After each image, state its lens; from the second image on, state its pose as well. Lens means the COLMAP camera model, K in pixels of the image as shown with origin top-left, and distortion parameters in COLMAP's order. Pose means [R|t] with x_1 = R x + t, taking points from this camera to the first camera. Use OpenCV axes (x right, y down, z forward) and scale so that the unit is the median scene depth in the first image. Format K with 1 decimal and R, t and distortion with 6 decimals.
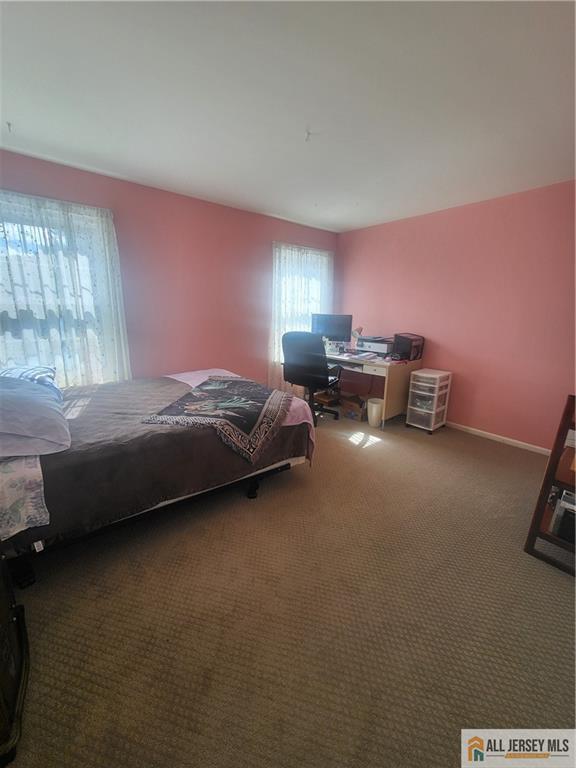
lens RADIAL K [[302.4, 0, 282.7], [0, 302.4, 379.8], [0, 0, 1]] dist [-0.000193, -0.000321]
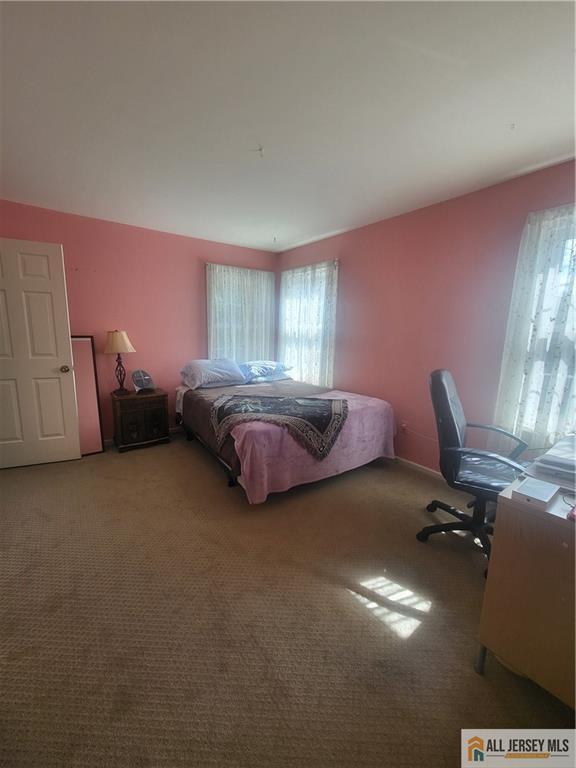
lens RADIAL K [[302.4, 0, 282.7], [0, 302.4, 379.8], [0, 0, 1]] dist [-0.000193, -0.000321]
pose [[-0.037150, 0.176525, -0.983595, 0.730177], [-0.217965, 0.959144, 0.180369, -0.212423], [0.975249, 0.221090, 0.002844, 0.780526]]
